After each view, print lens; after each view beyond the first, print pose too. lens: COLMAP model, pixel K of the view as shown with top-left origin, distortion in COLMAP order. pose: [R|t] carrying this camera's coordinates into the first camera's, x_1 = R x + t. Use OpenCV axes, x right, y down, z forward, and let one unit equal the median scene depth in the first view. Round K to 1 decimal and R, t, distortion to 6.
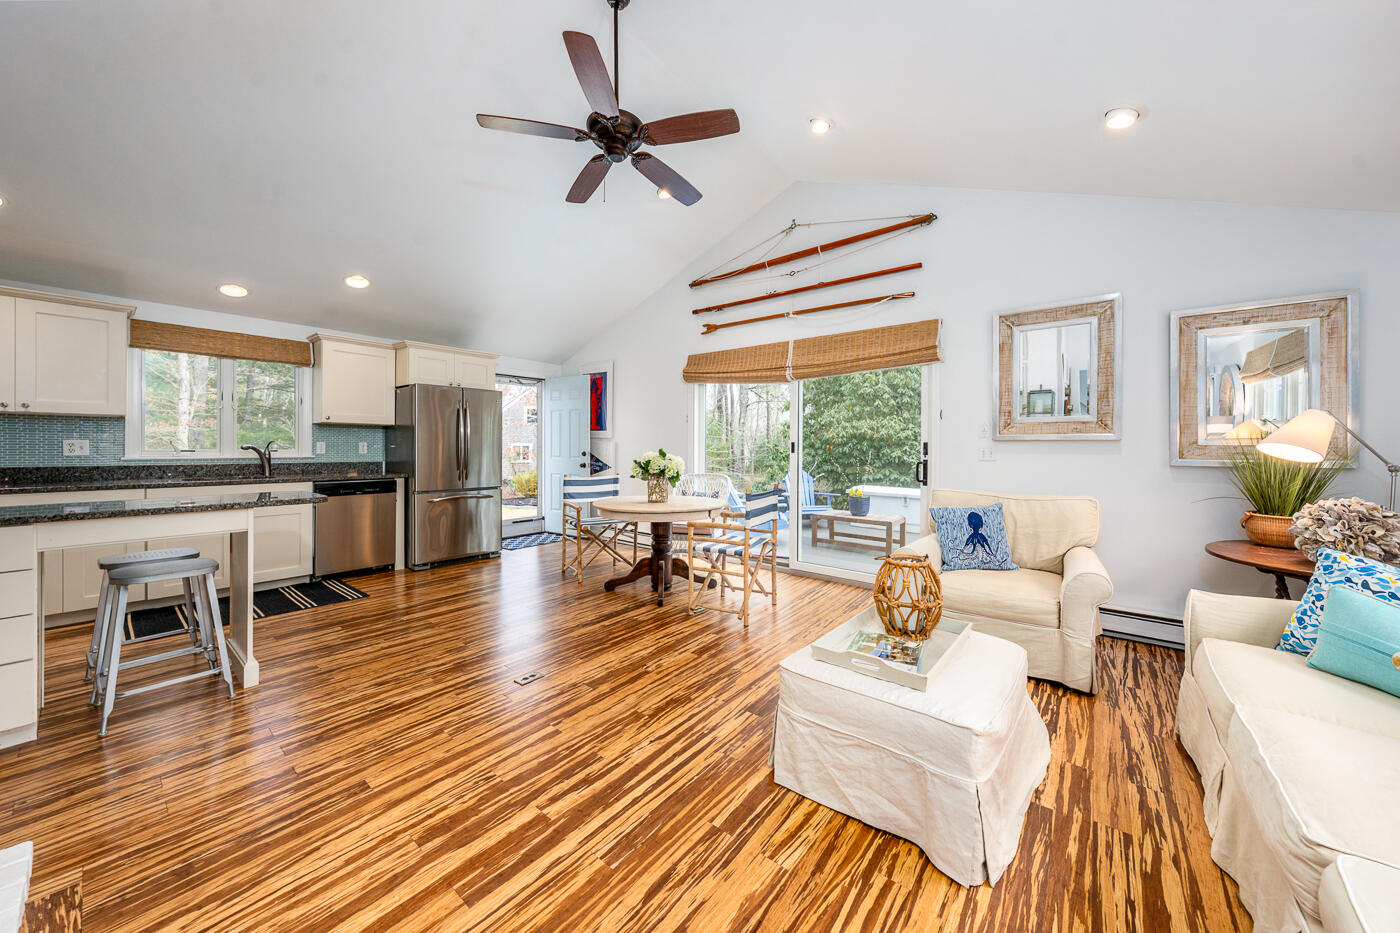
lens RADIAL K [[488.8, 0, 718.1], [0, 488.8, 448.7], [0, 0, 1]] dist [0.000202, -0.000005]
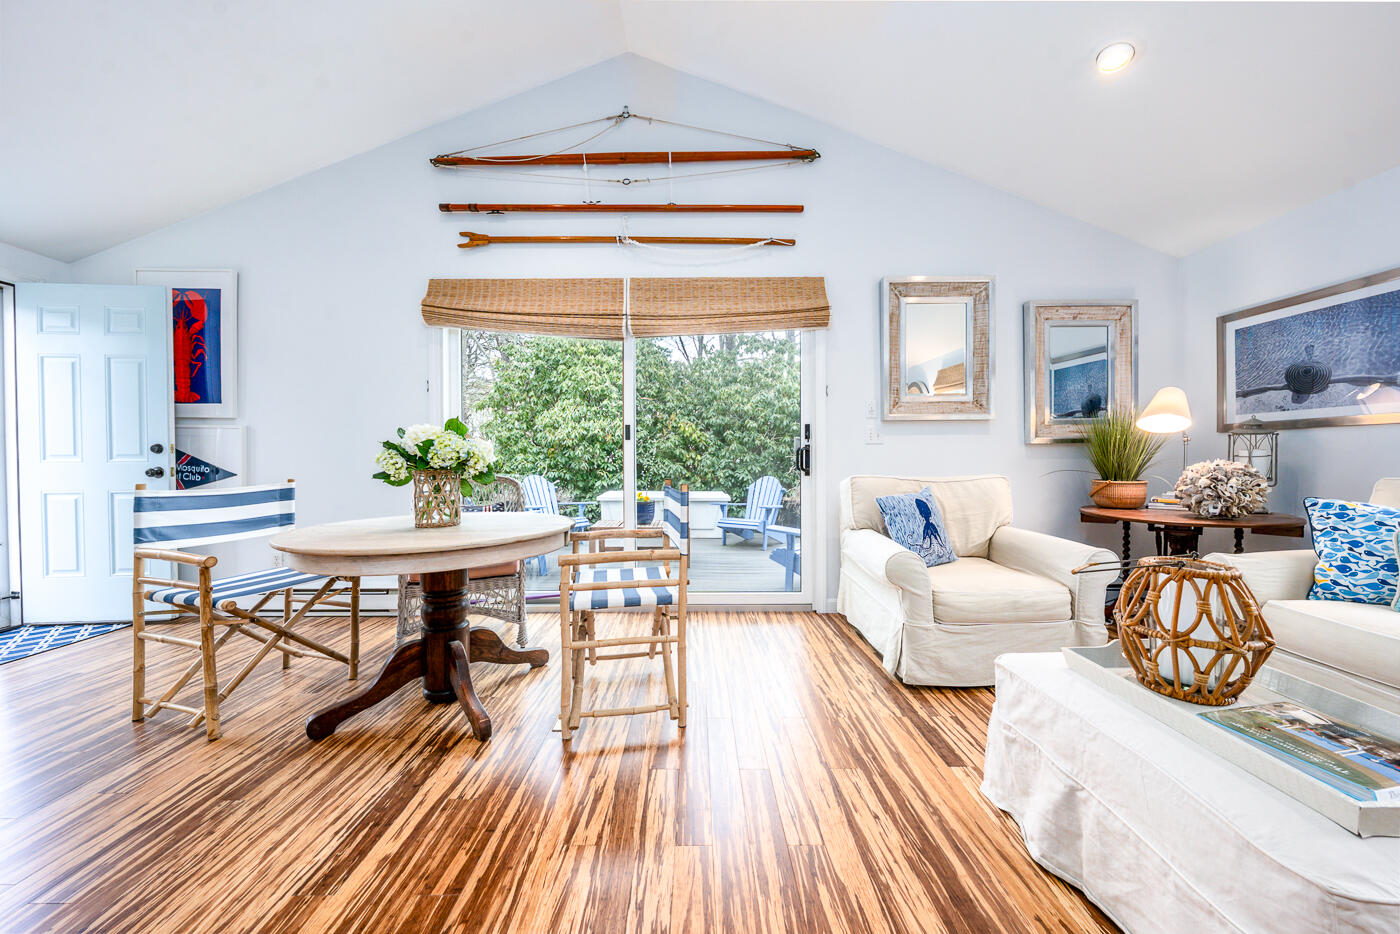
lens RADIAL K [[474.9, 0, 696.3], [0, 474.9, 464.8], [0, 0, 1]] dist [-0.001298, -0.000032]
pose [[0.788370, -0.015045, 0.615017, -0.263189], [0.013785, 0.999882, 0.006789, 0.056843], [-0.615046, 0.003126, 0.788485, 0.556941]]
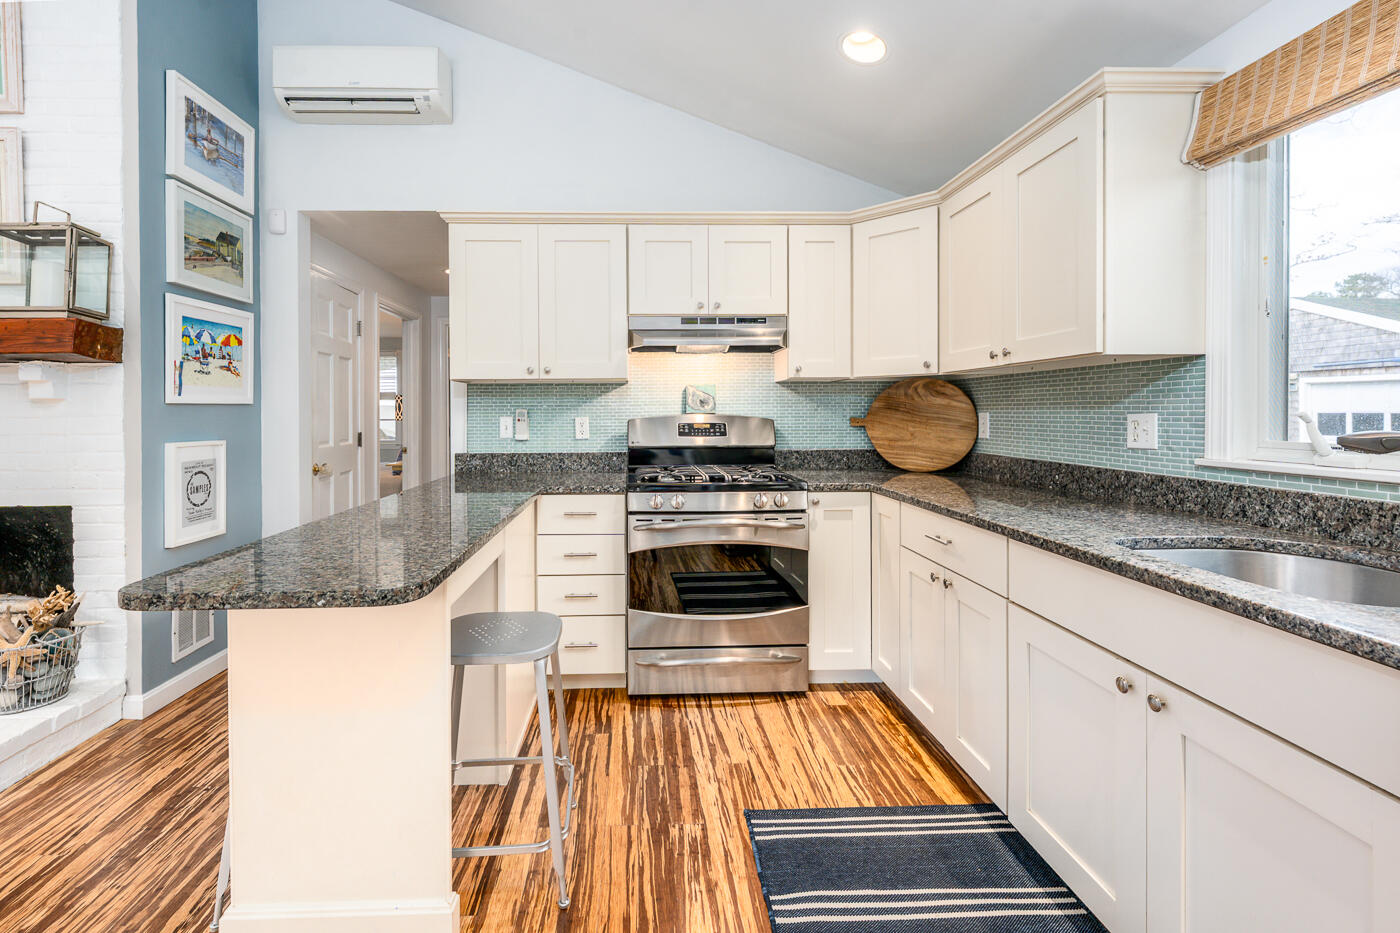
lens RADIAL K [[613.4, 0, 657.0], [0, 613.4, 415.0], [0, 0, 1]] dist [-0.000218, -0.000087]
pose [[-0.774653, -0.002343, -0.632382, -0.651583], [-0.005322, 0.999982, 0.002815, -0.017359], [0.632364, 0.005546, -0.774652, 1.234917]]
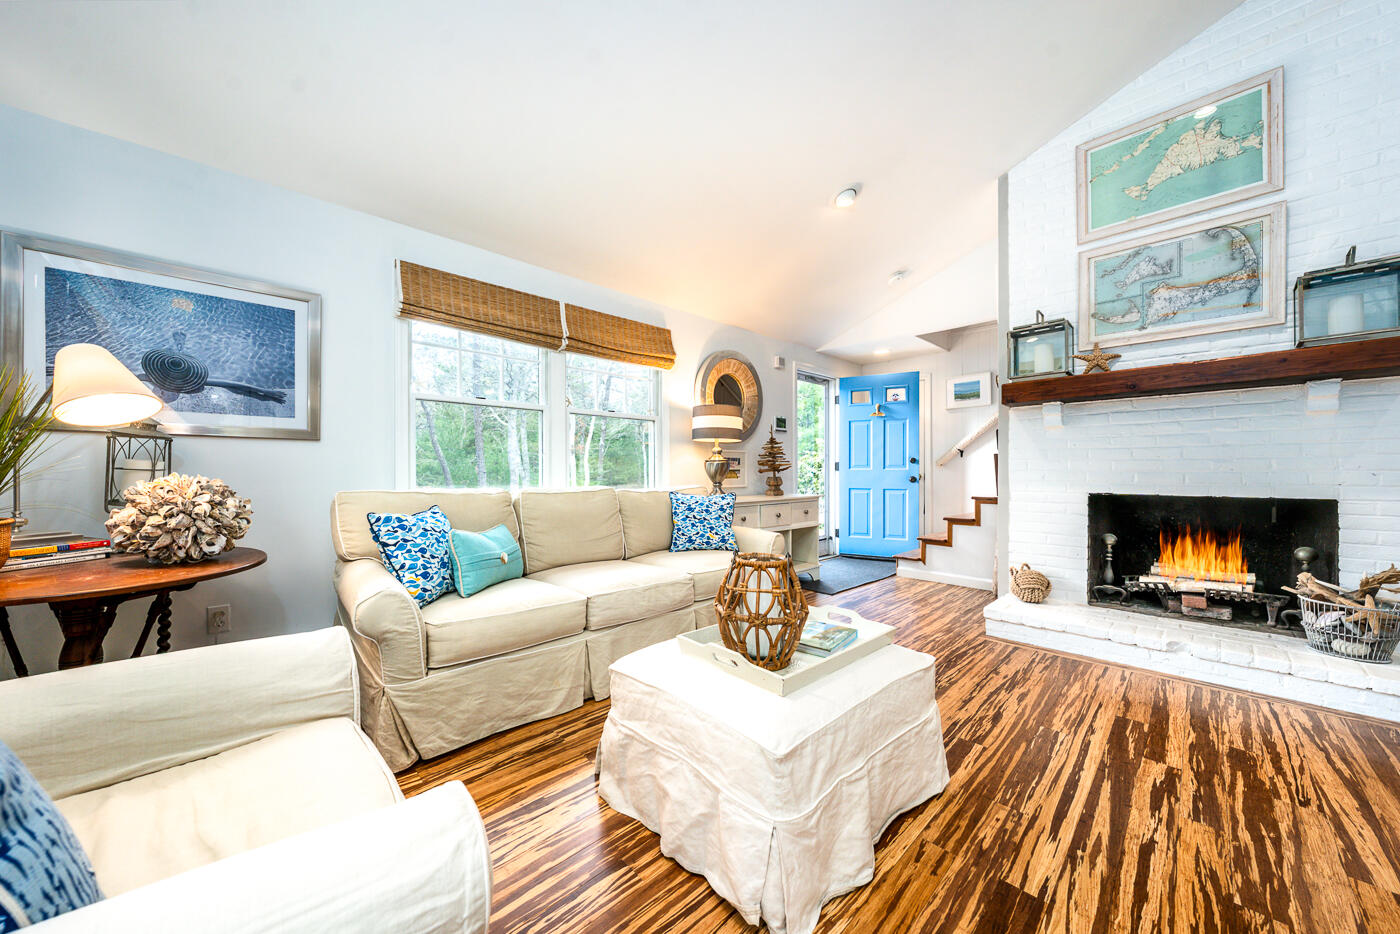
lens RADIAL K [[485.1, 0, 685.4], [0, 485.1, 468.4], [0, 0, 1]] dist [0.000133, 0.000082]
pose [[-0.987089, -0.004409, 0.160110, 0.237044], [-0.004166, 0.999990, 0.001853, 0.055571], [-0.160116, 0.001163, -0.987097, 1.064264]]
